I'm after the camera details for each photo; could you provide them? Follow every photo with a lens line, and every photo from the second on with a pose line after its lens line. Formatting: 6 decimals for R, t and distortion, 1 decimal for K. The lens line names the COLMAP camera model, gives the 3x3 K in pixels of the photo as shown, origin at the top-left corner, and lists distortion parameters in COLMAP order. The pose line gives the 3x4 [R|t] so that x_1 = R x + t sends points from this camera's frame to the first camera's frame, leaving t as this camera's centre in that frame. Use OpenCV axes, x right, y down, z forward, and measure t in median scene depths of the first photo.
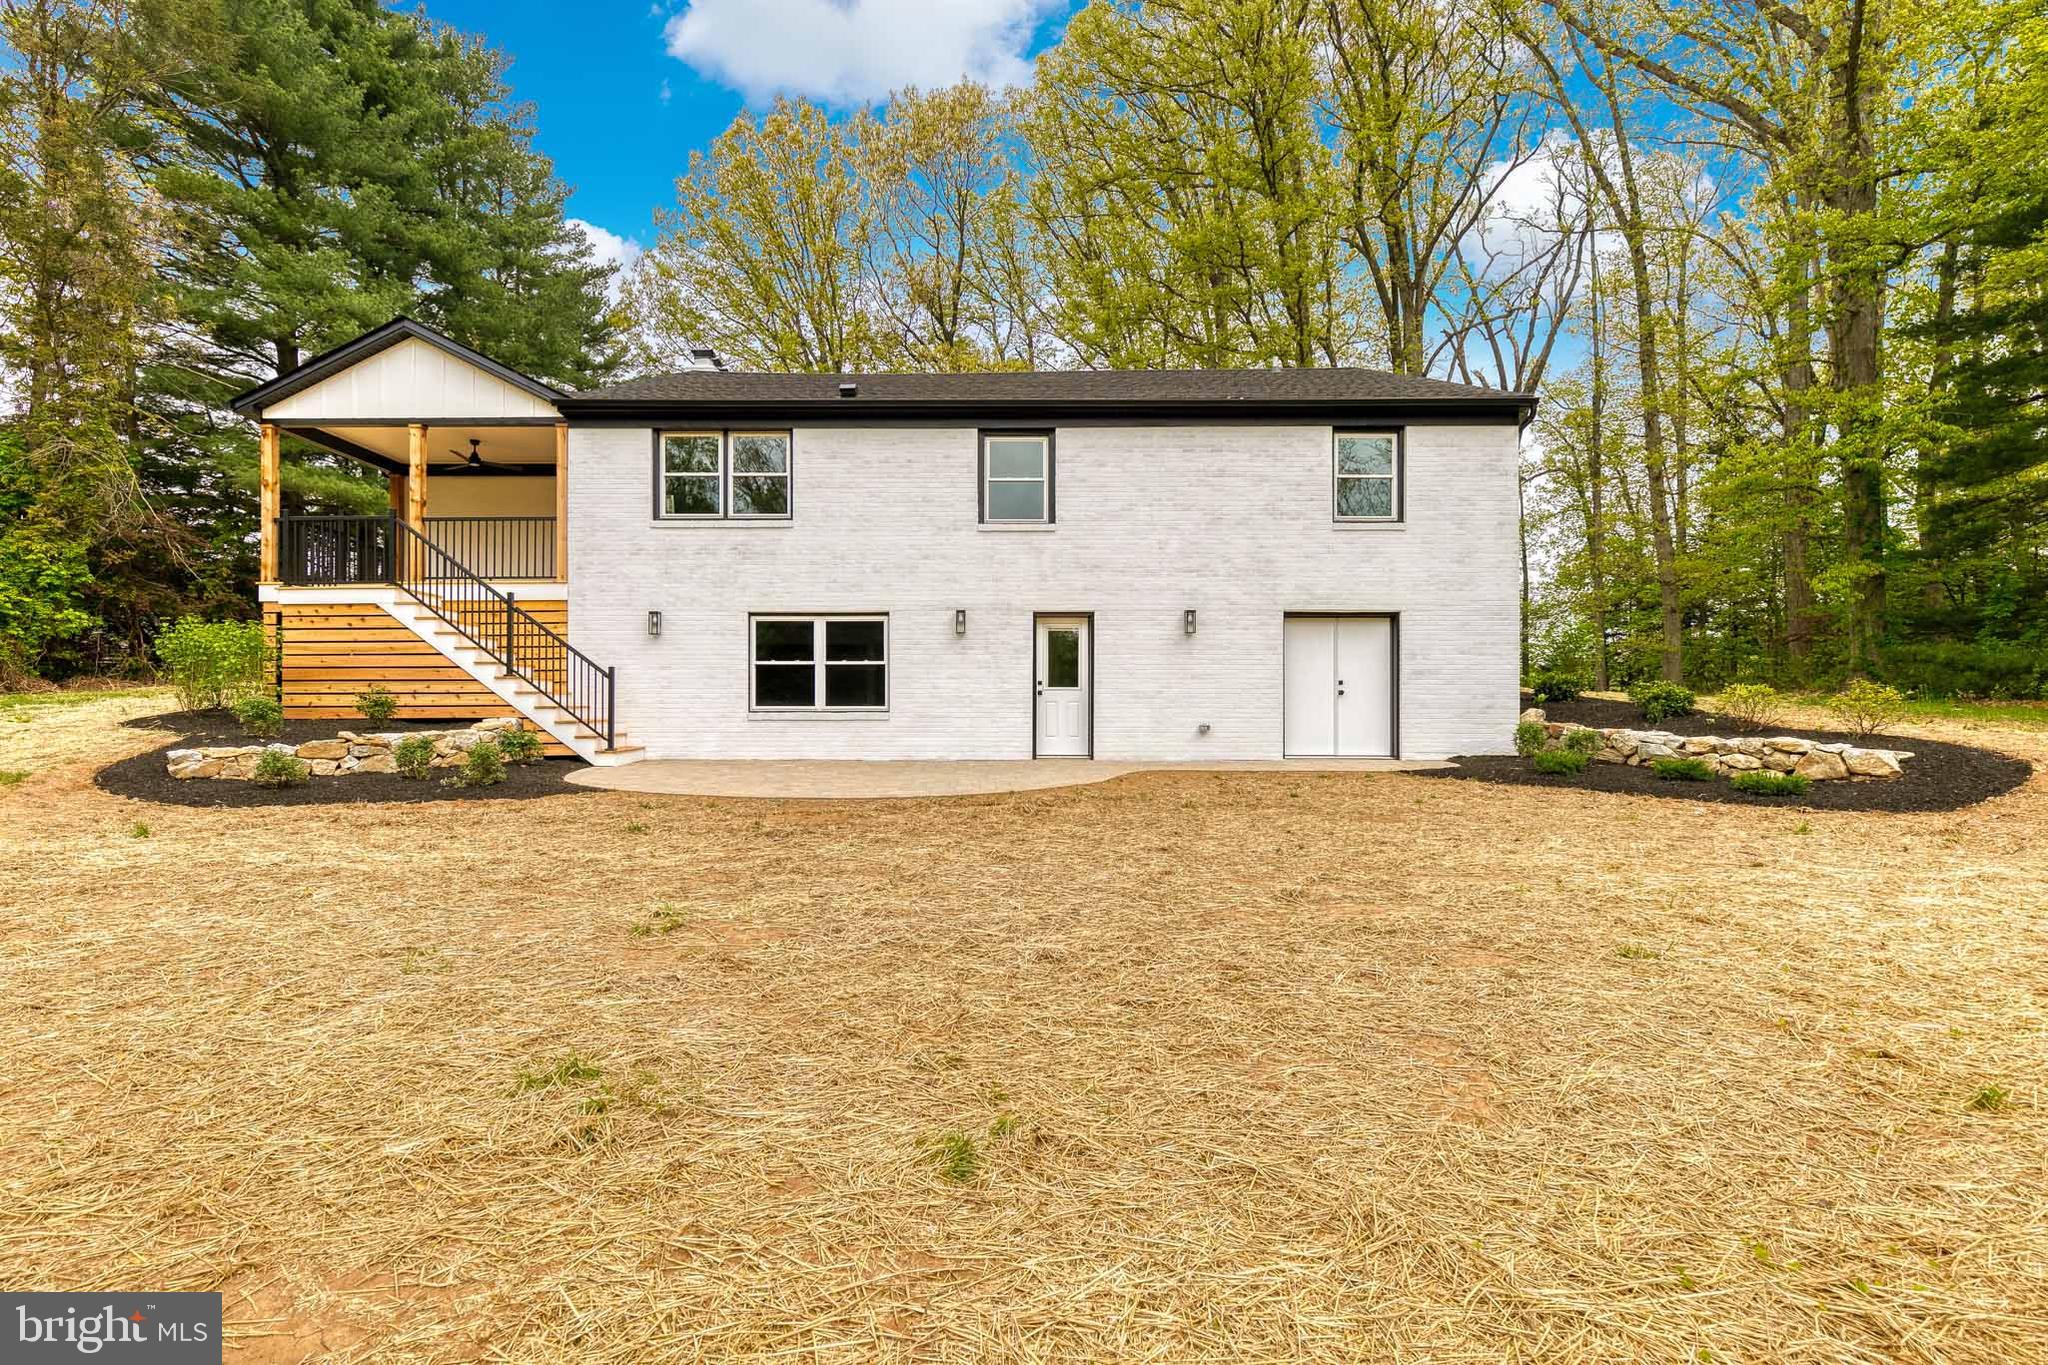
lens RADIAL K [[936.2, 0, 1027.2], [0, 936.2, 686.4], [0, 0, 1]] dist [0.002987, 0.000377]
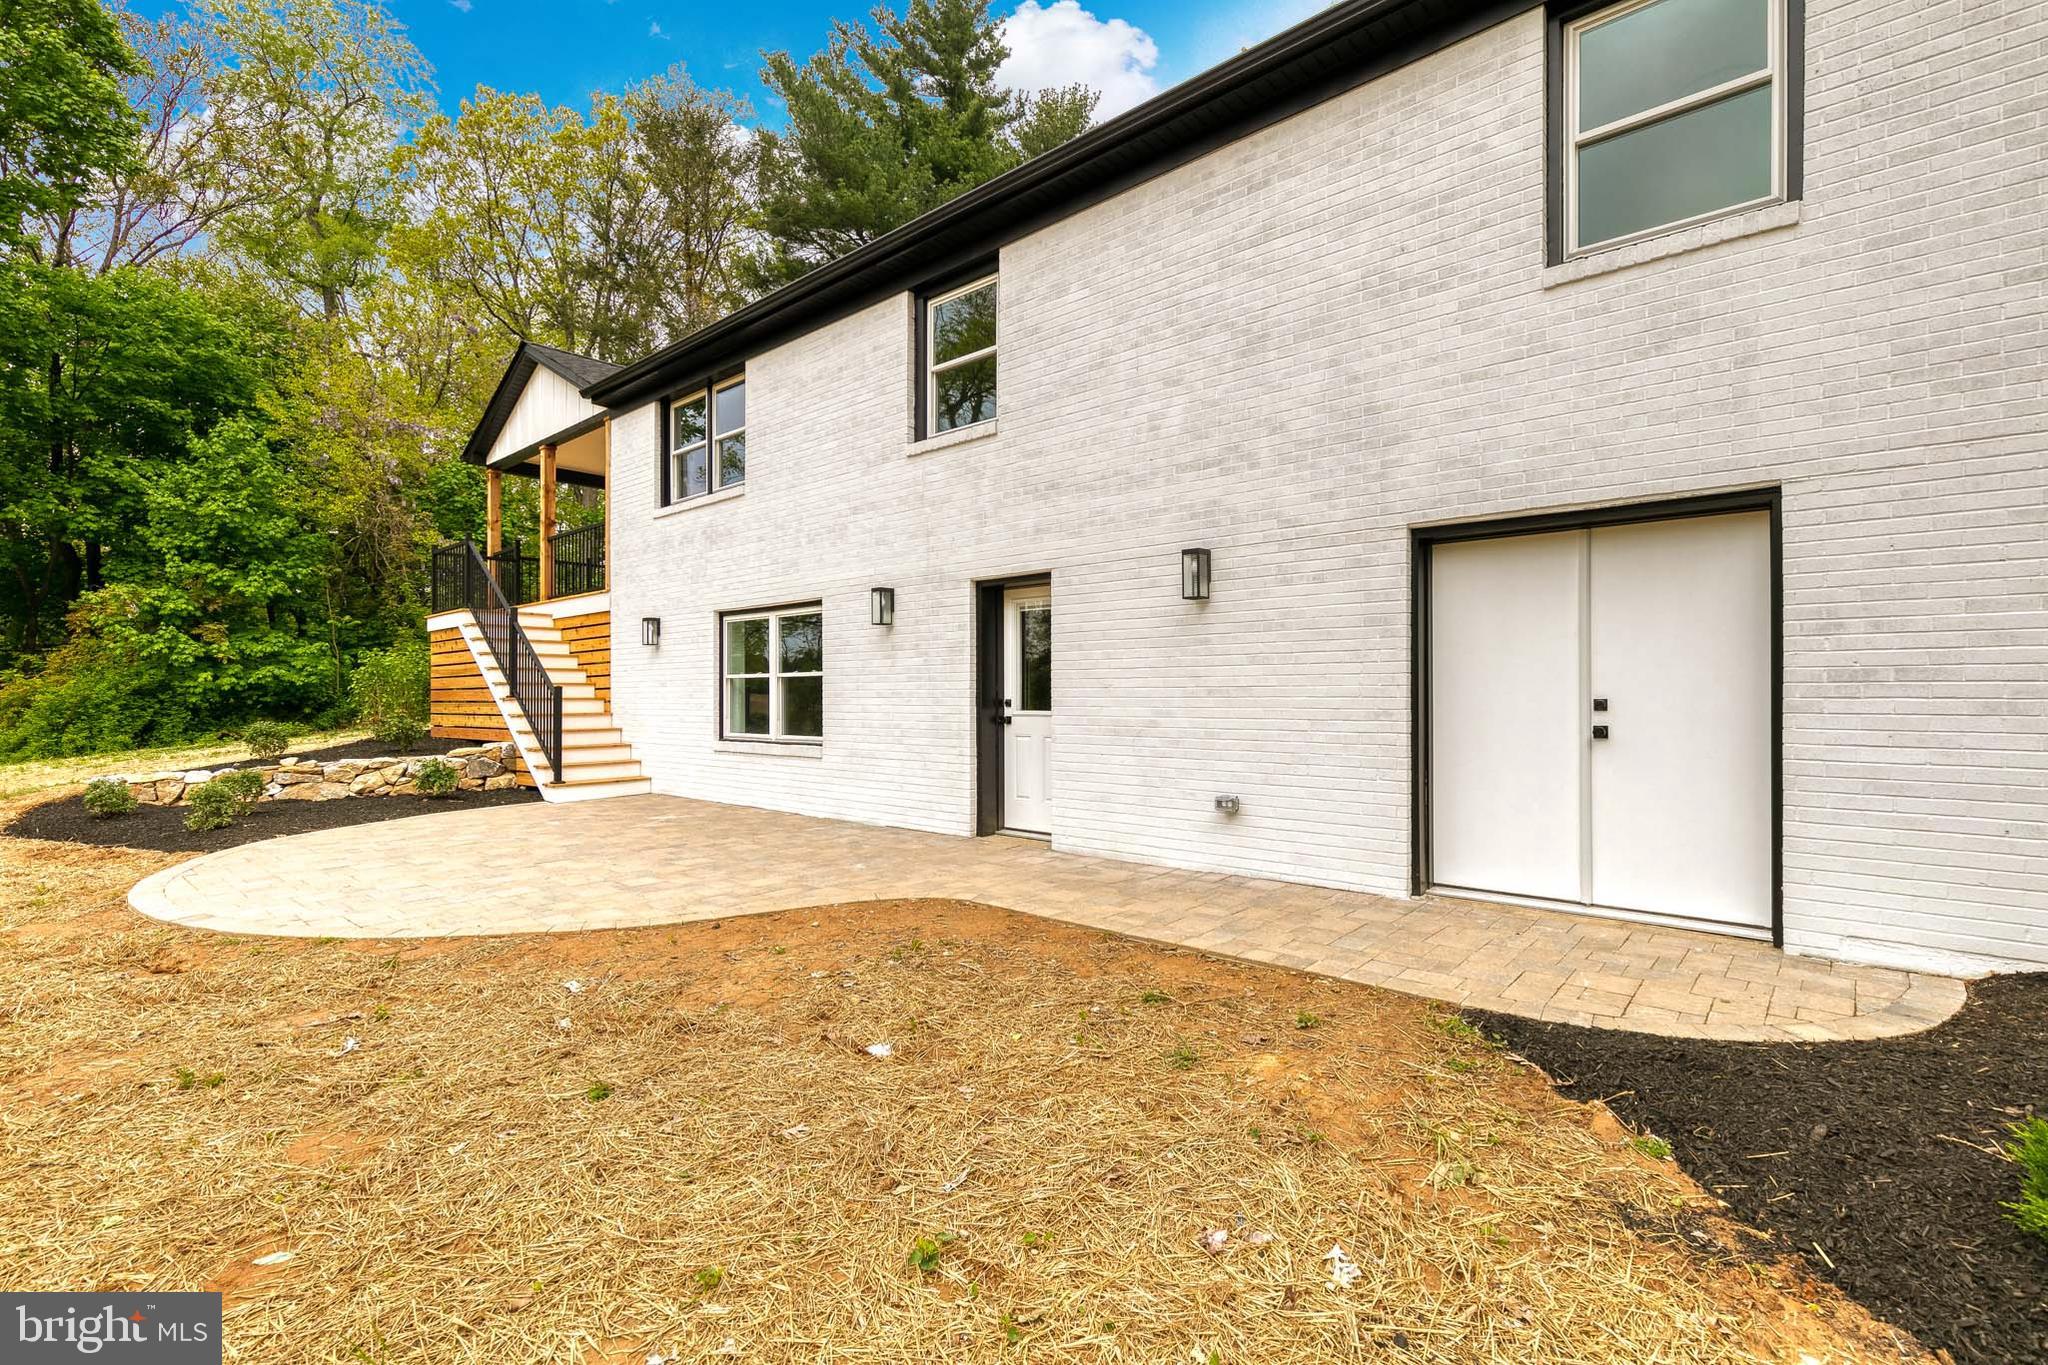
lens RADIAL K [[936.2, 0, 1023.6], [0, 936.2, 688.1], [0, 0, 1]] dist [0.002987, 0.000377]
pose [[0.757865, -0.008141, -0.652361, 0.405860], [0.013097, 0.999910, 0.002738, -0.014613], [0.652280, -0.010619, 0.757904, 0.581613]]
